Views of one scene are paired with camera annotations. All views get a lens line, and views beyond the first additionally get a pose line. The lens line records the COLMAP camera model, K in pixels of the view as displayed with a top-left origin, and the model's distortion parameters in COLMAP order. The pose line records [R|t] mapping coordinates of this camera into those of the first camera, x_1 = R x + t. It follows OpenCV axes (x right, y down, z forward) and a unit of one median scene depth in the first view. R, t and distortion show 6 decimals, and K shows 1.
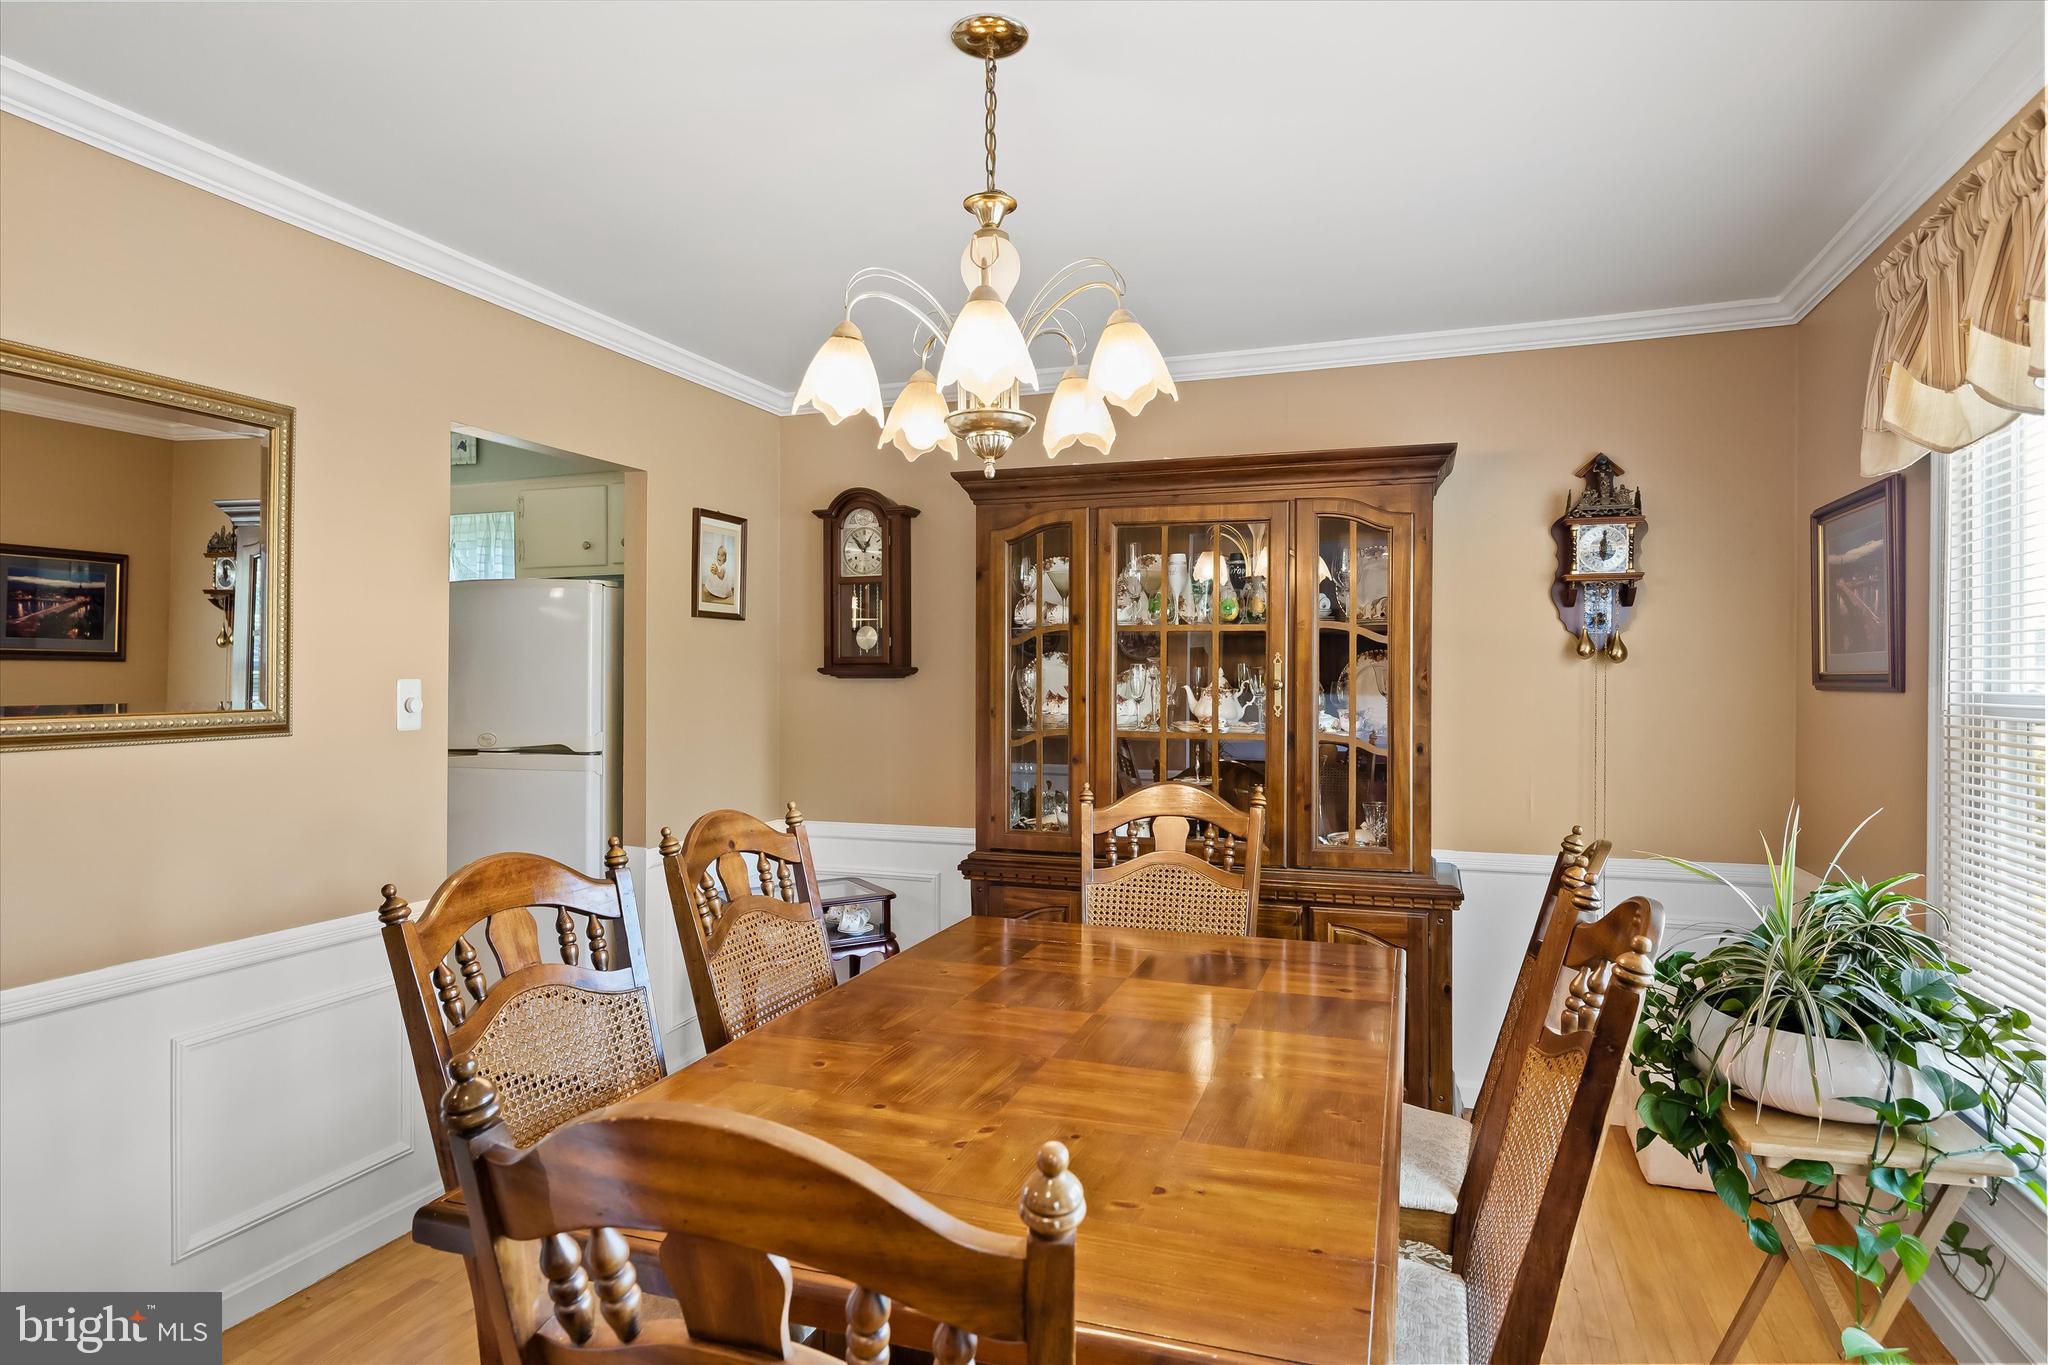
lens RADIAL K [[1112.3, 0, 1026.8], [0, 1112.3, 686.9], [0, 0, 1]] dist [0.005125, -0.000373]
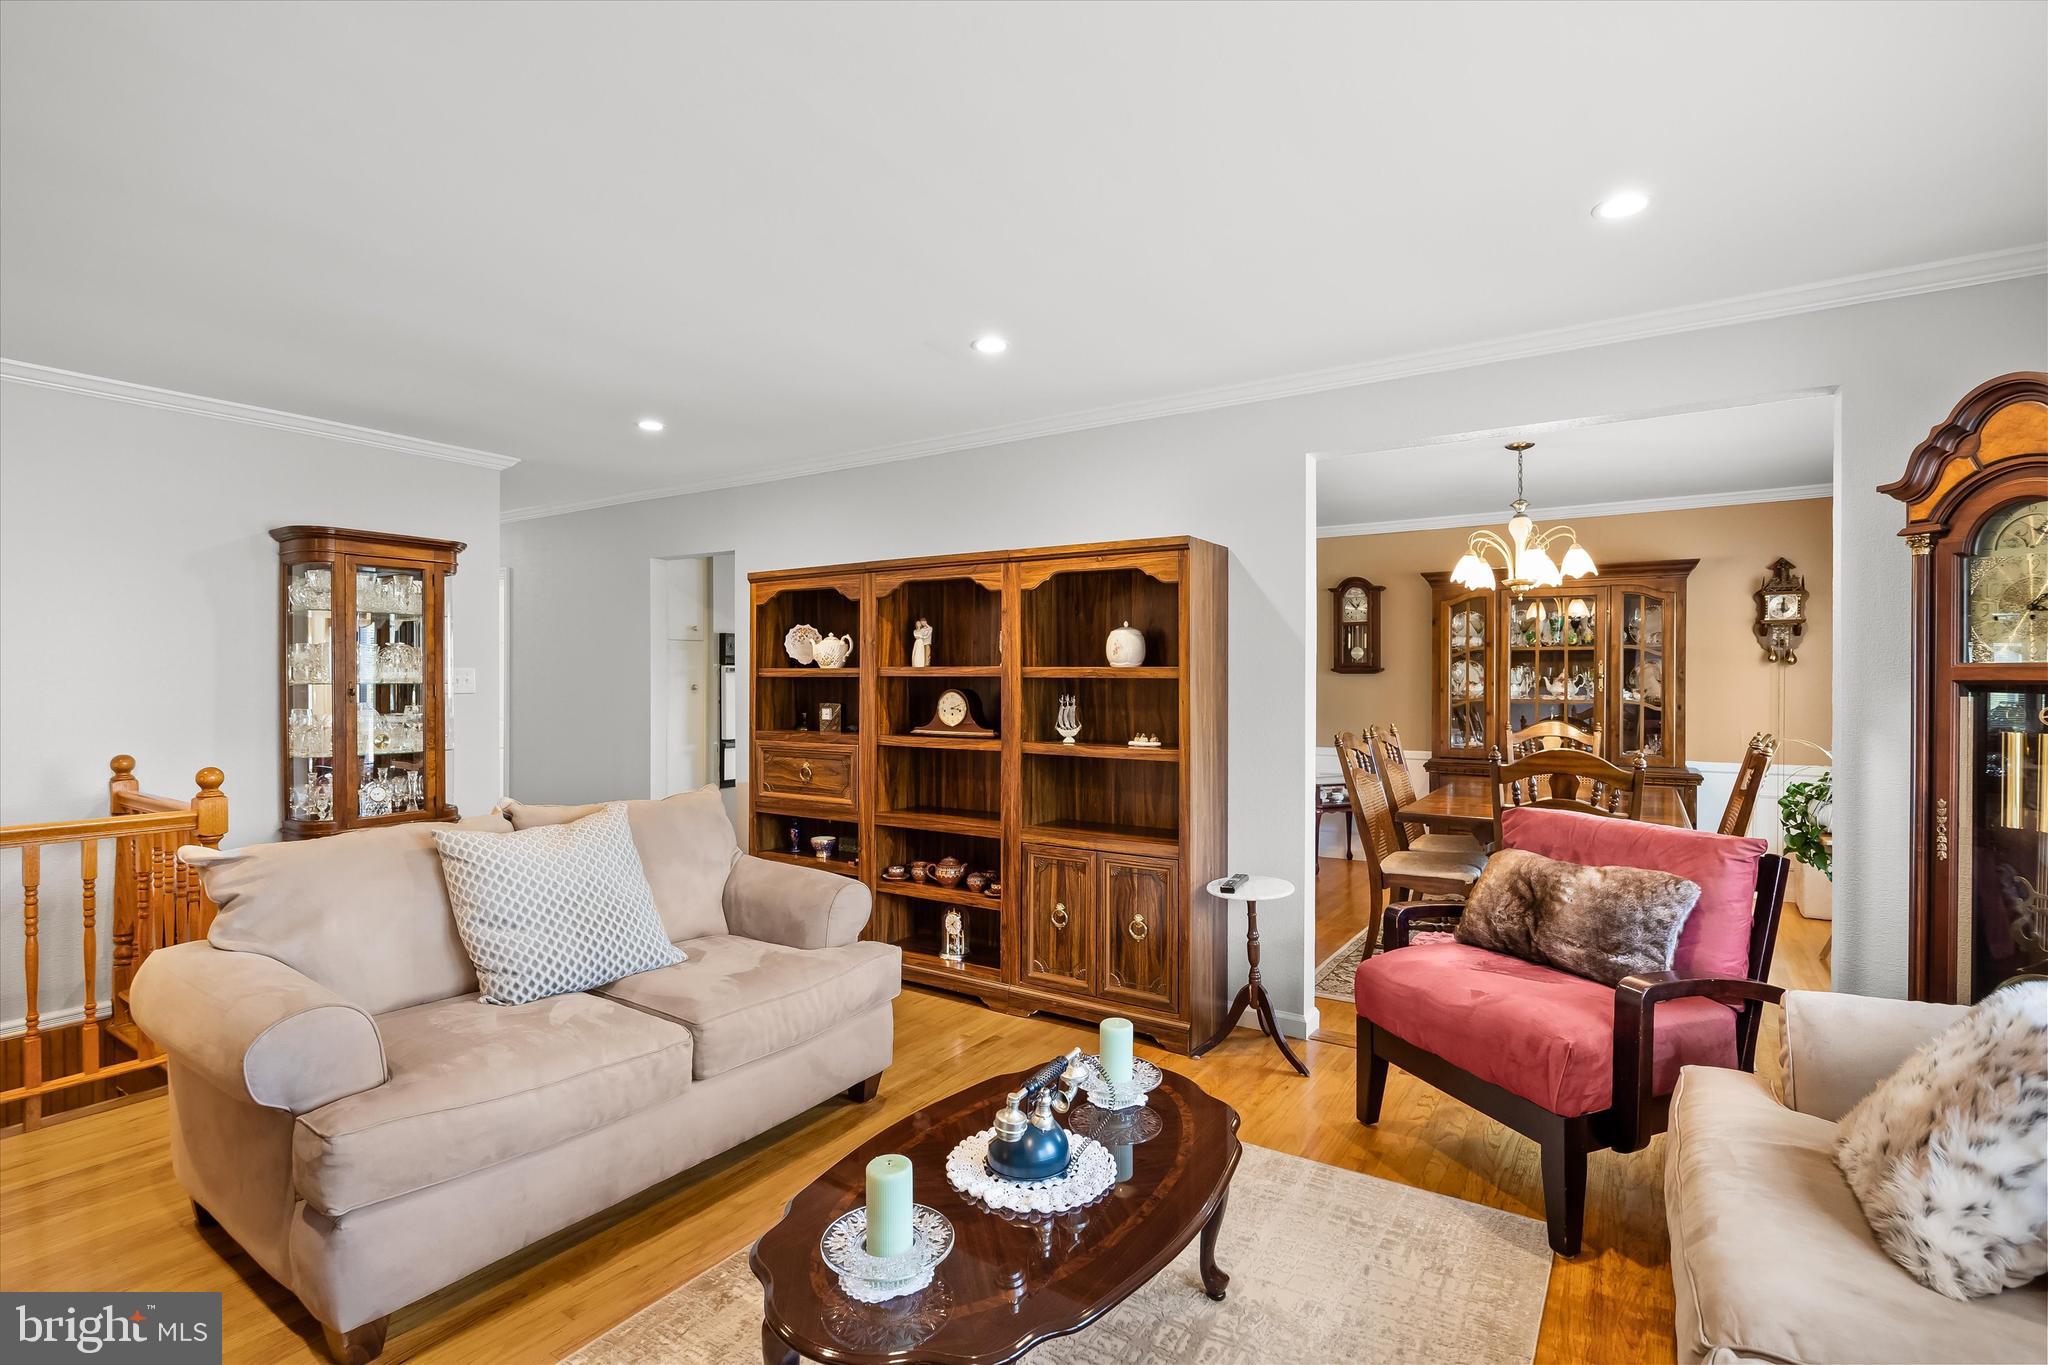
lens RADIAL K [[946.2, 0, 1035.5], [0, 946.2, 684.7], [0, 0, 1]] dist [-0.004931, -0.000098]
pose [[0.974830, 0.000166, -0.222951, -0.389926], [0.000500, 0.999996, 0.002929, 0.007865], [0.222950, -0.002967, 0.974825, -0.899681]]
